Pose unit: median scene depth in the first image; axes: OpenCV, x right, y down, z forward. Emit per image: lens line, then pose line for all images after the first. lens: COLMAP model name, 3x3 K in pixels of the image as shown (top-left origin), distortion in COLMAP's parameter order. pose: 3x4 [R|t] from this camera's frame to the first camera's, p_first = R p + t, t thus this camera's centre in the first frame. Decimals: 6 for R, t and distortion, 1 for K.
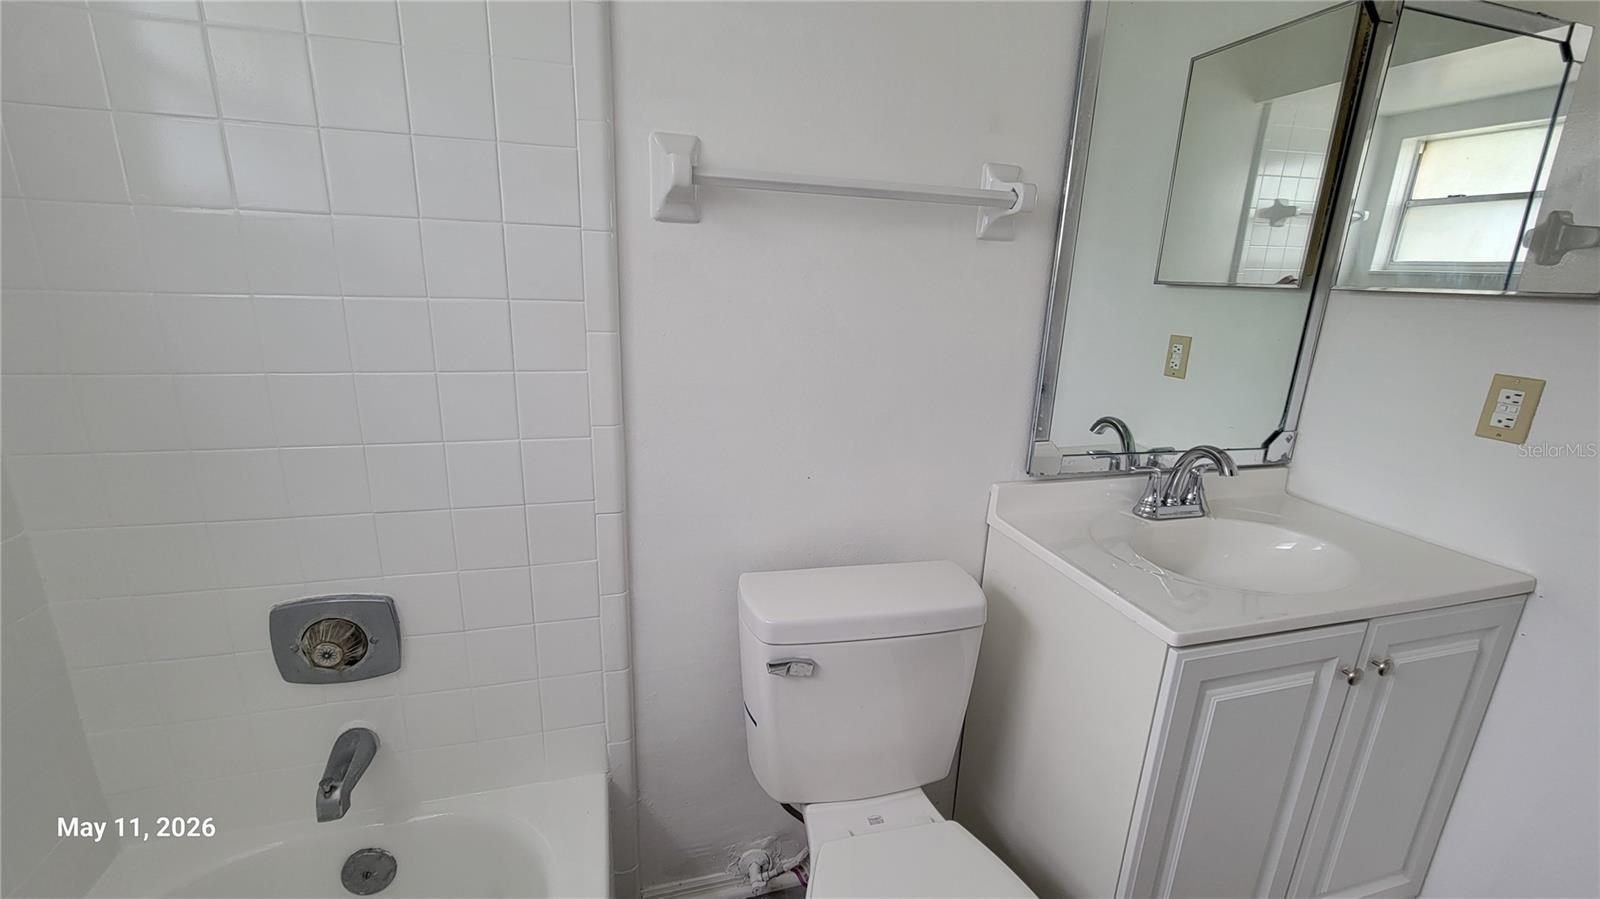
lens RADIAL K [[650.9, 0, 798.3], [0, 650.9, 444.6], [0, 0, 1]] dist [0.001665, -0.002897]
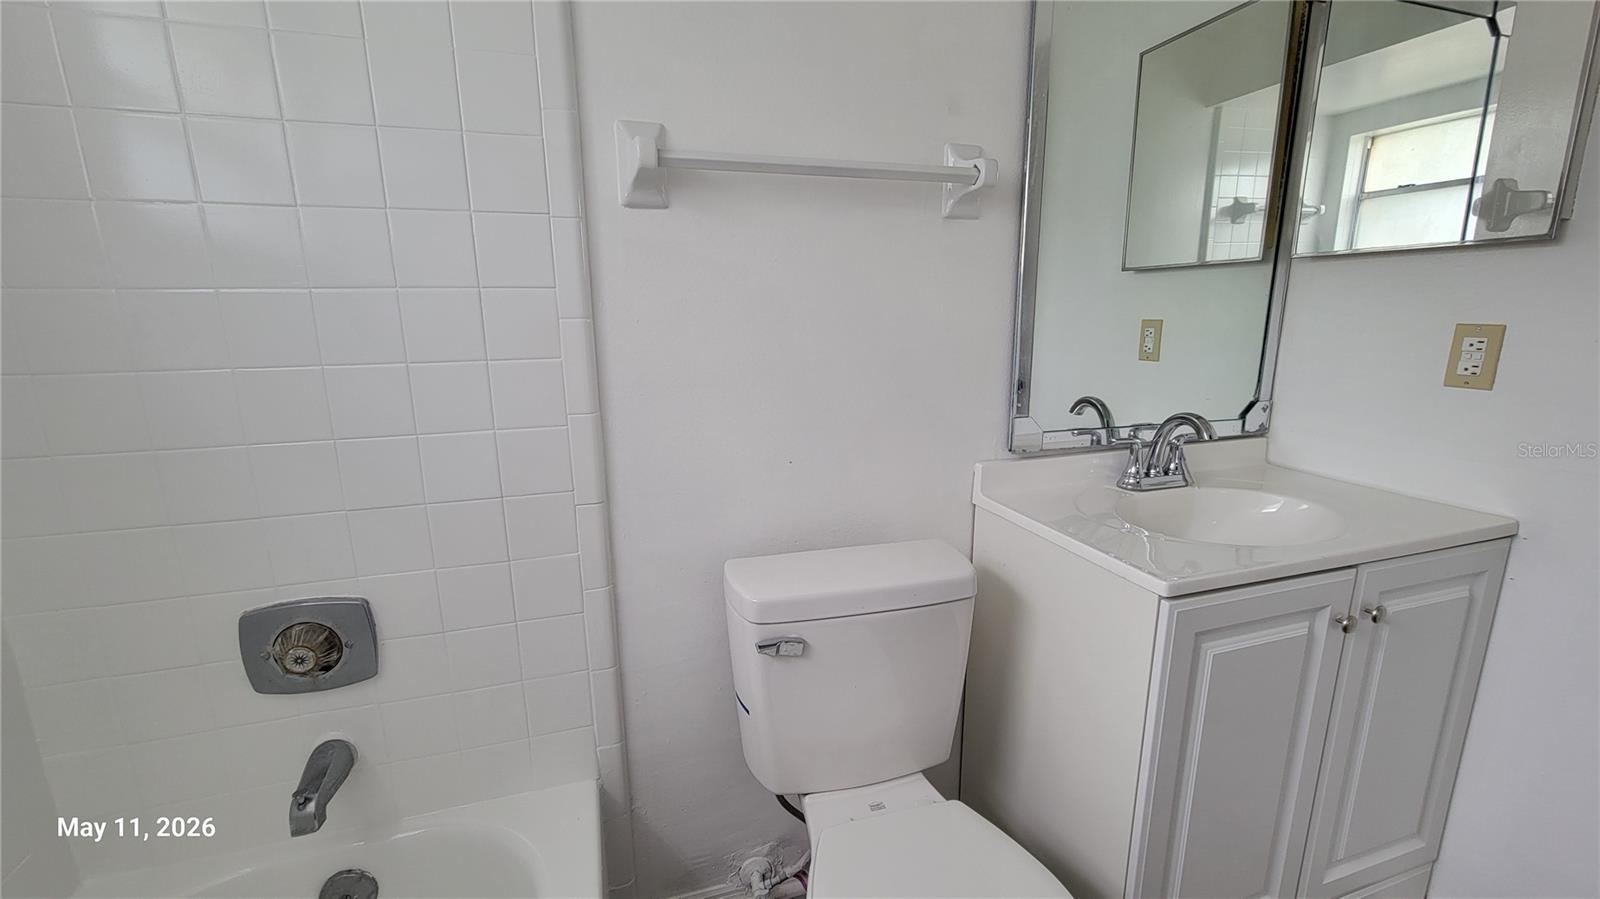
lens RADIAL K [[650.9, 0, 797.3], [0, 650.9, 445.1], [0, 0, 1]] dist [0.001665, -0.002897]
pose [[0.998490, -0.051780, 0.018358, 0.010017], [0.052662, 0.997290, -0.051375, 0.080102], [-0.015648, 0.052264, 0.998511, 0.006990]]
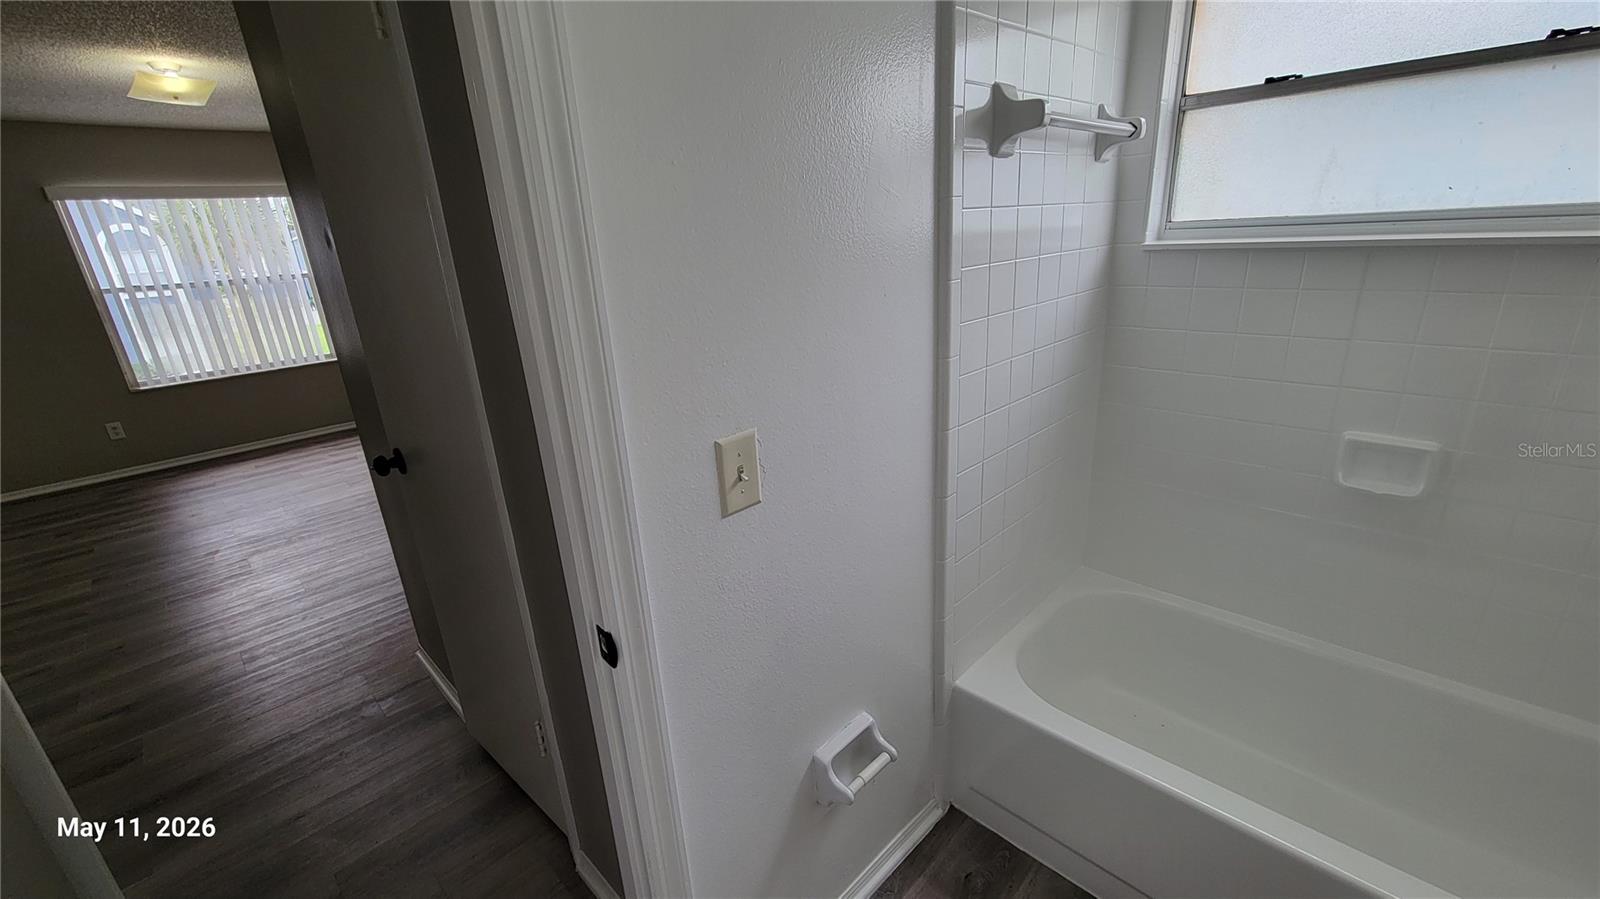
lens RADIAL K [[650.9, 0, 811.0], [0, 650.9, 458.7], [0, 0, 1]] dist [0.001665, -0.002897]
pose [[0.860709, -0.233451, 0.452417, 1.080744], [0.207636, 0.972366, 0.106728, -0.588000], [-0.464830, 0.002076, 0.885397, 1.860166]]
